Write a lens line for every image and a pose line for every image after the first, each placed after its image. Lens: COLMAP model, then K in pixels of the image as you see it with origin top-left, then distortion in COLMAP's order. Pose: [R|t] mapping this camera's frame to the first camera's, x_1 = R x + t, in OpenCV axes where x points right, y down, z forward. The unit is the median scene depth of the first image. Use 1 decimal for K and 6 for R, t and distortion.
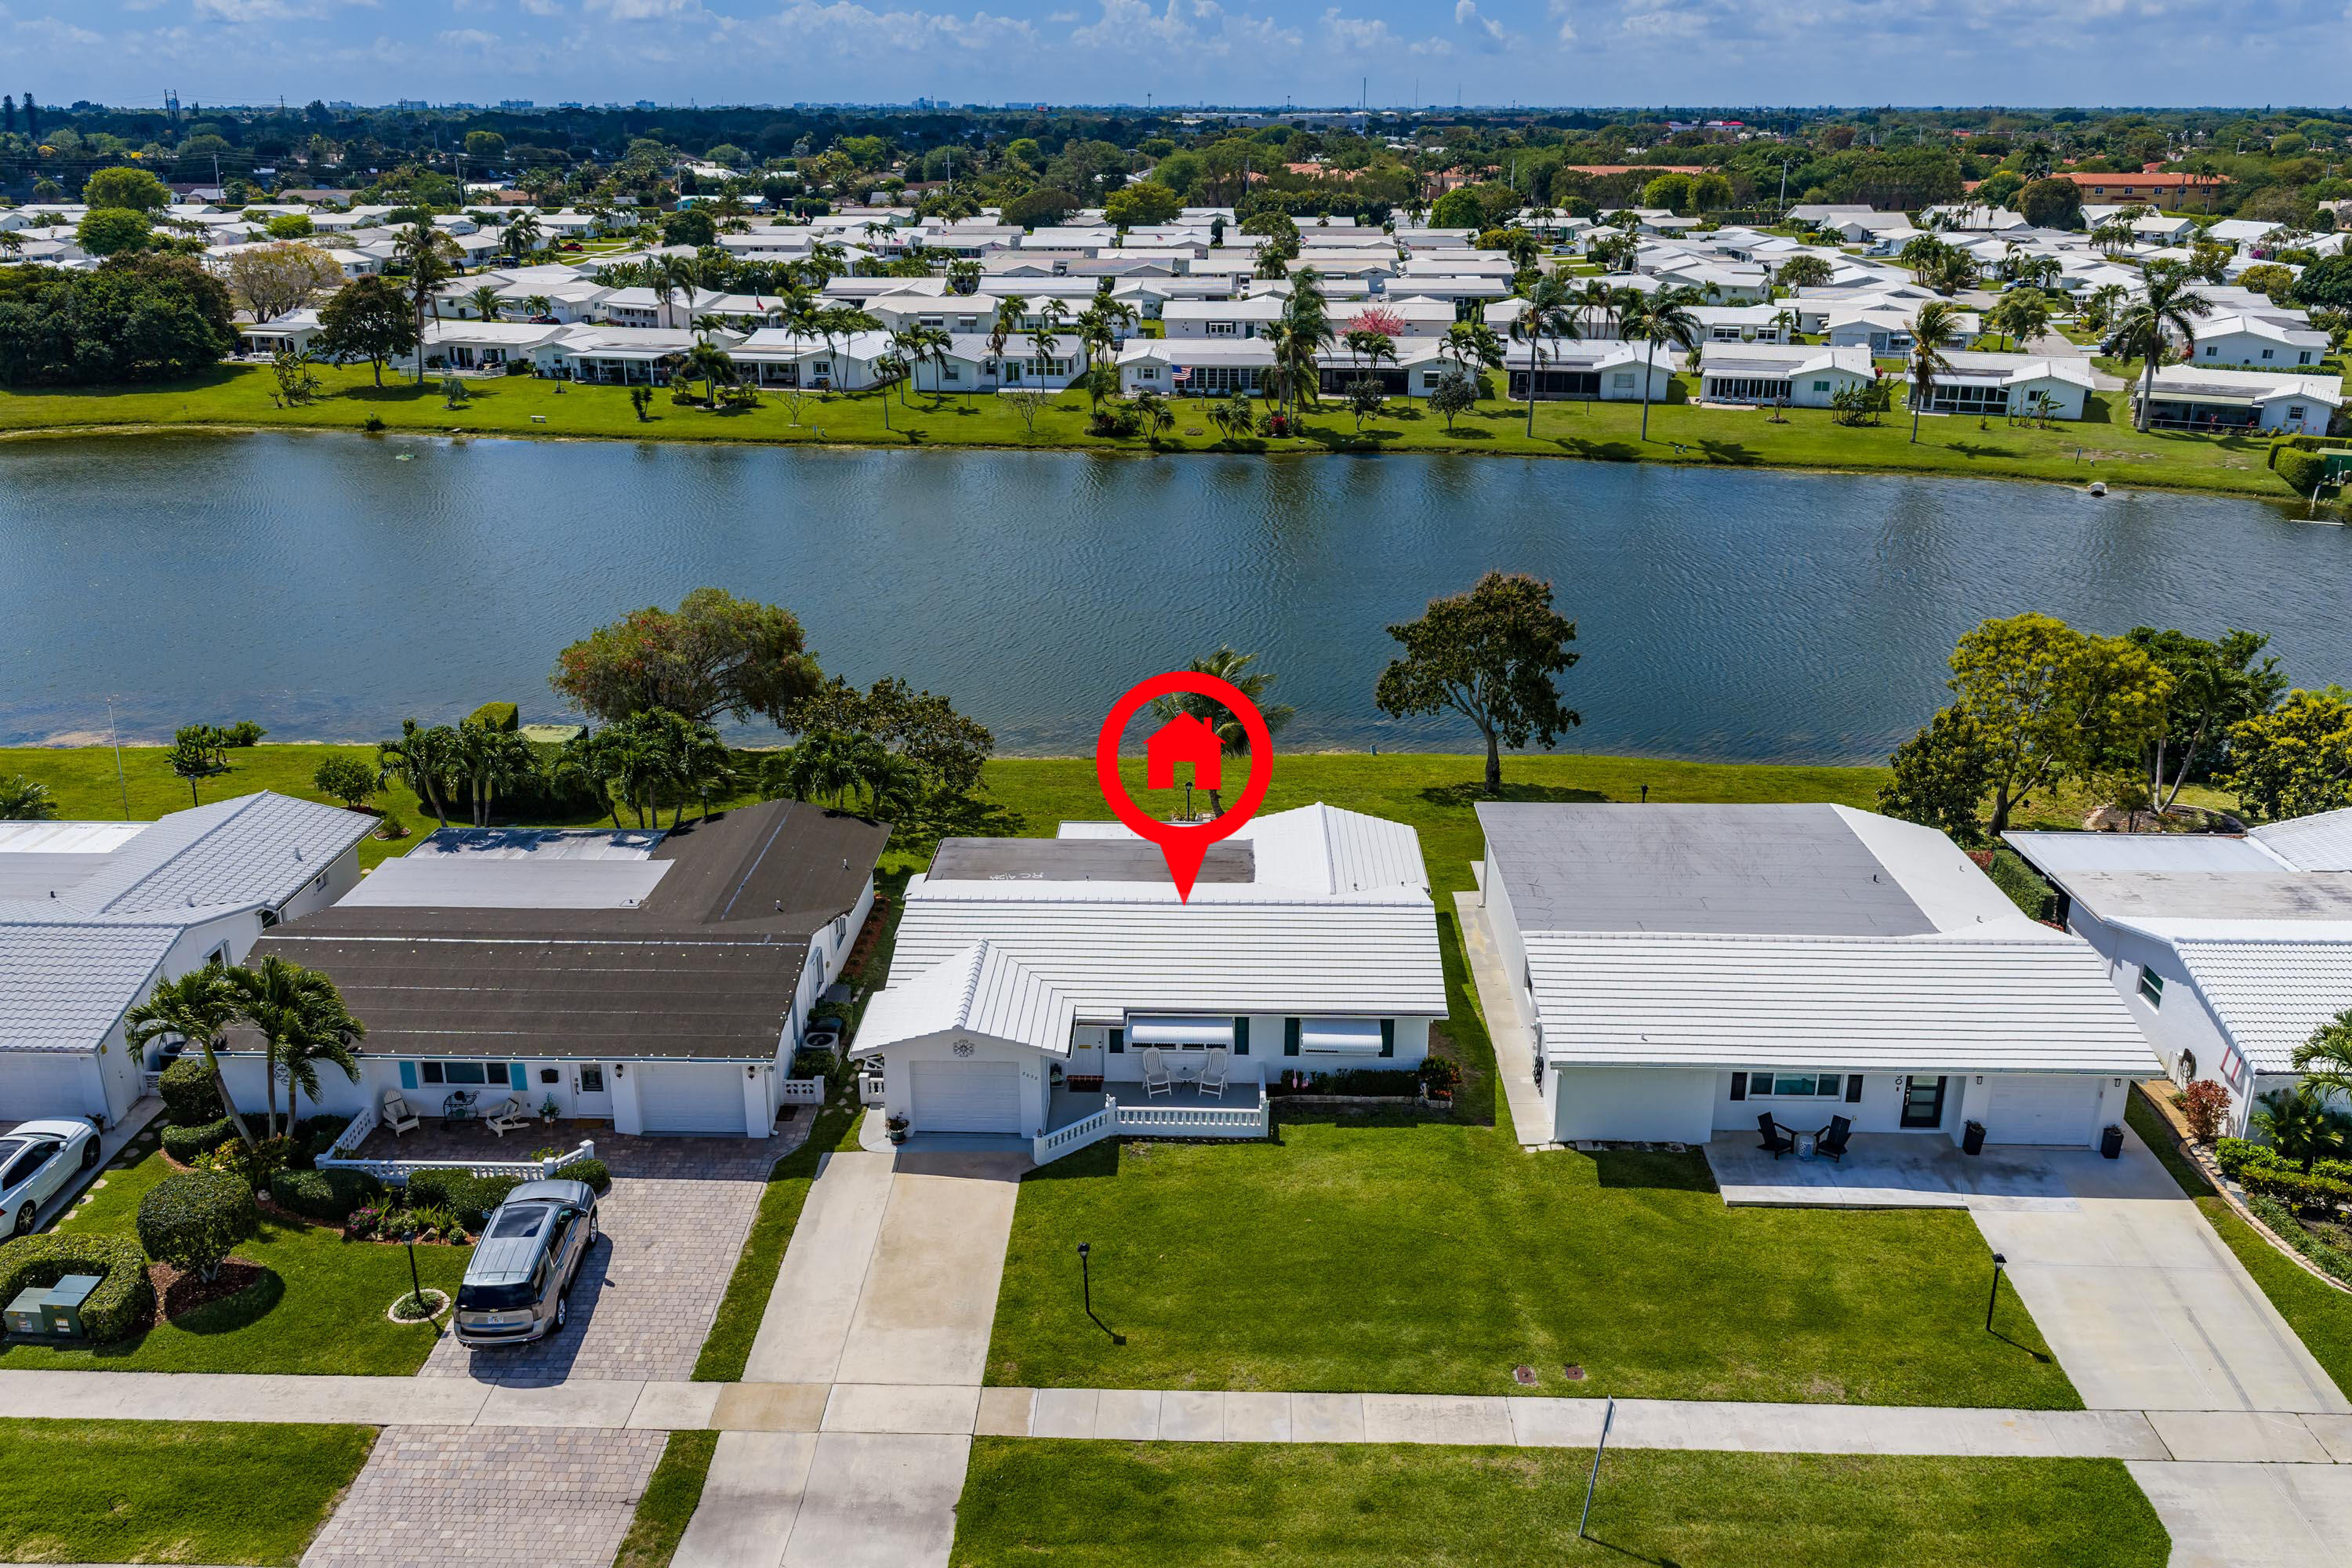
lens RADIAL K [[1935.9, 0, 1176.0], [0, 1935.9, 784.0], [0, 0, 1]] dist [0.021548, -0.034476]
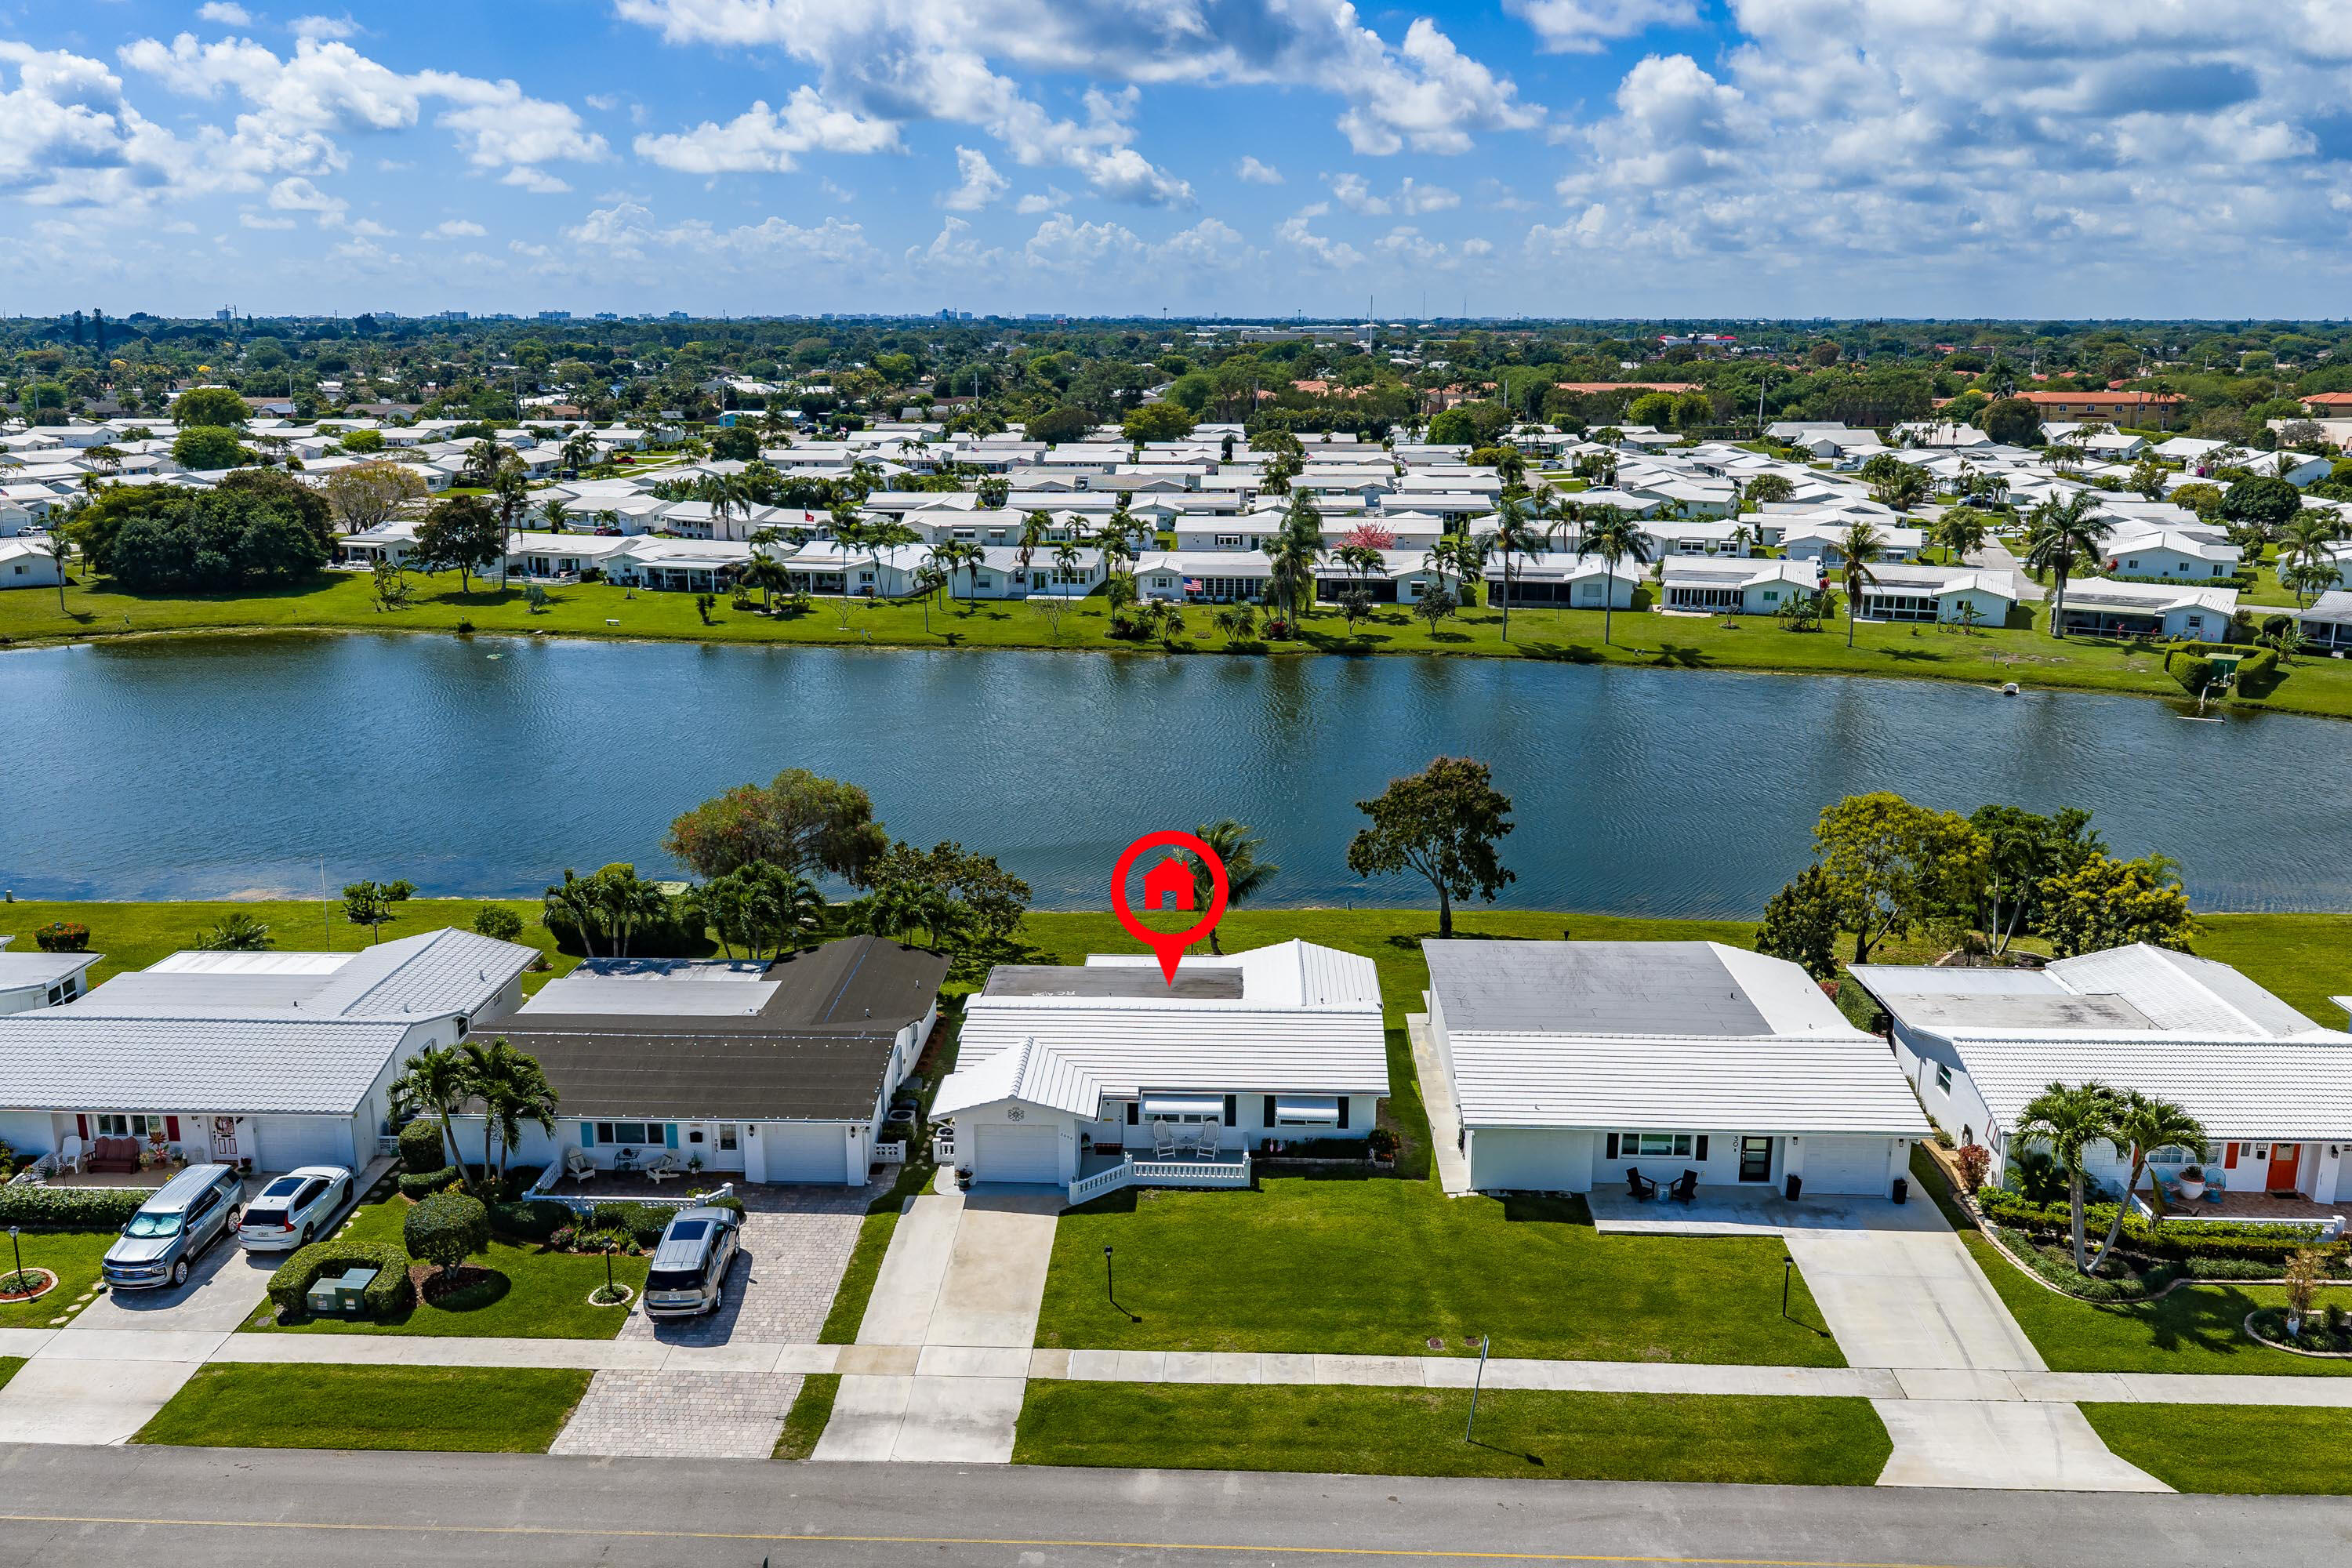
lens RADIAL K [[1935.9, 0, 1176.0], [0, 1935.9, 784.0], [0, 0, 1]] dist [0.021548, -0.034476]
pose [[0.999970, 0.003023, -0.007082, 0.004797], [-0.003711, 0.995055, -0.099260, 0.031767], [0.006747, 0.099284, 0.995036, -0.229963]]
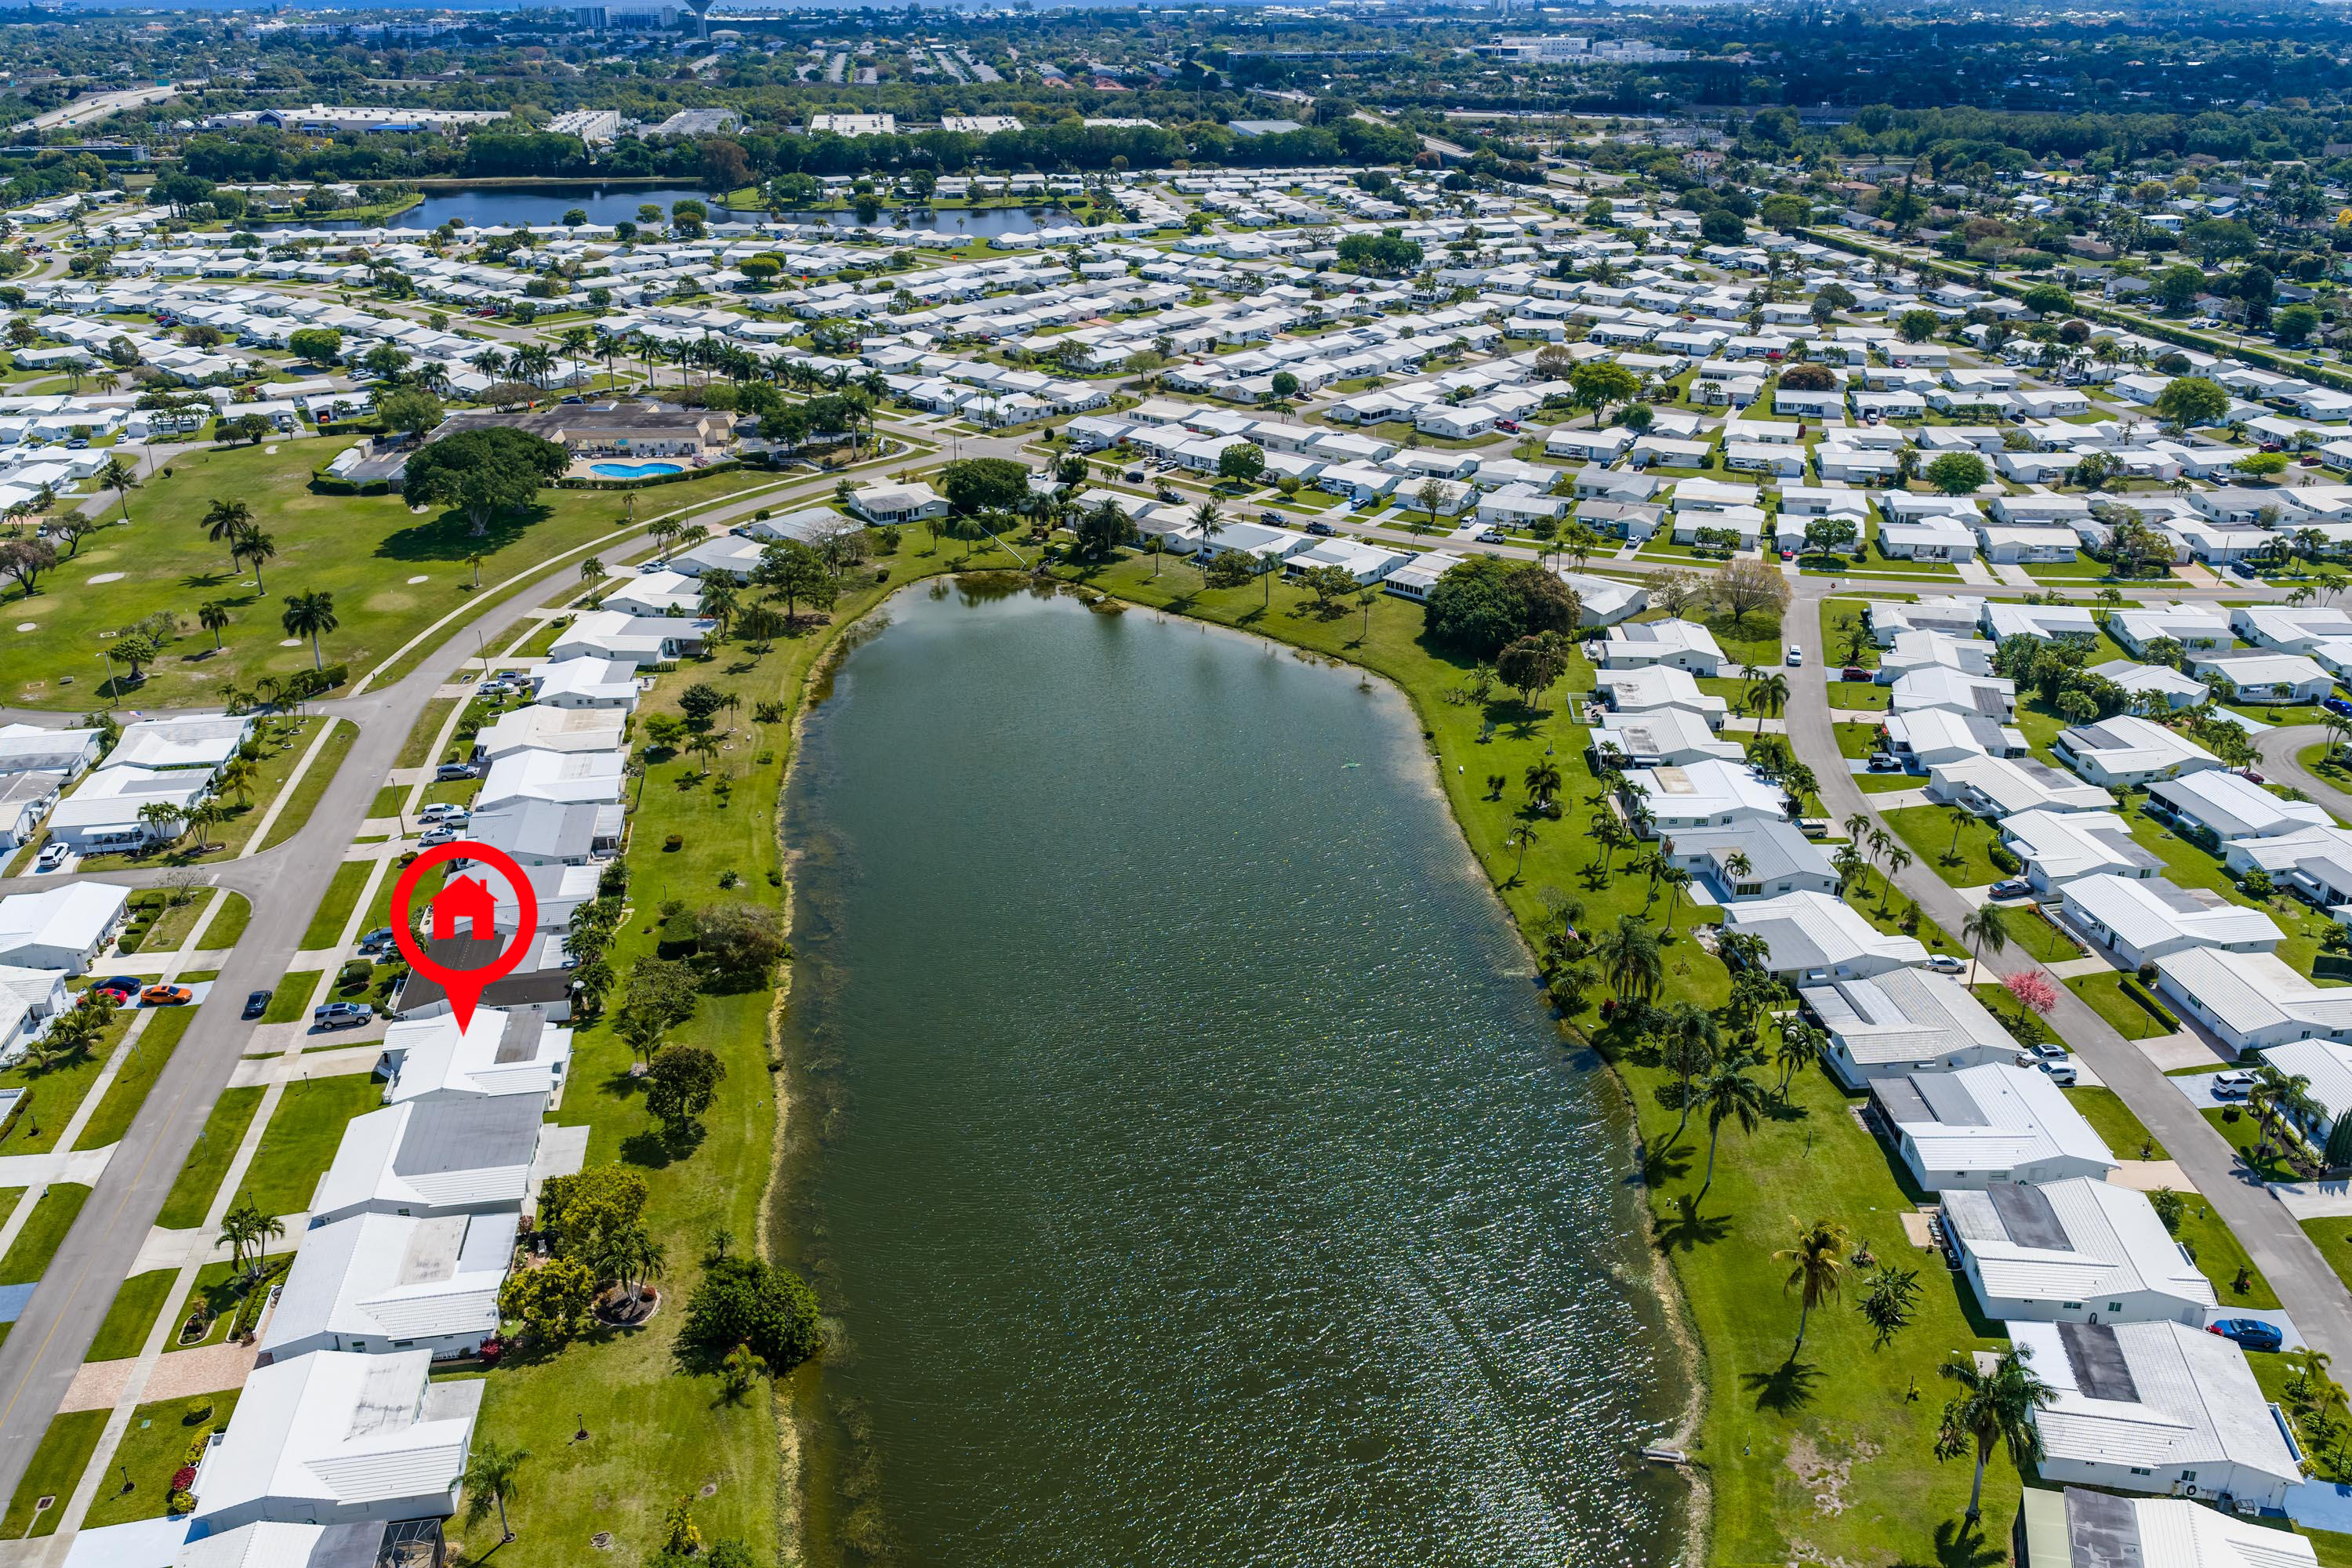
lens RADIAL K [[1935.9, 0, 1176.0], [0, 1935.9, 784.0], [0, 0, 1]] dist [0.021548, -0.034476]
pose [[0.194328, 0.385889, -0.901846, 2.479107], [-0.320211, 0.893964, 0.313518, -1.441283], [0.927201, 0.227856, 0.297288, 0.840635]]
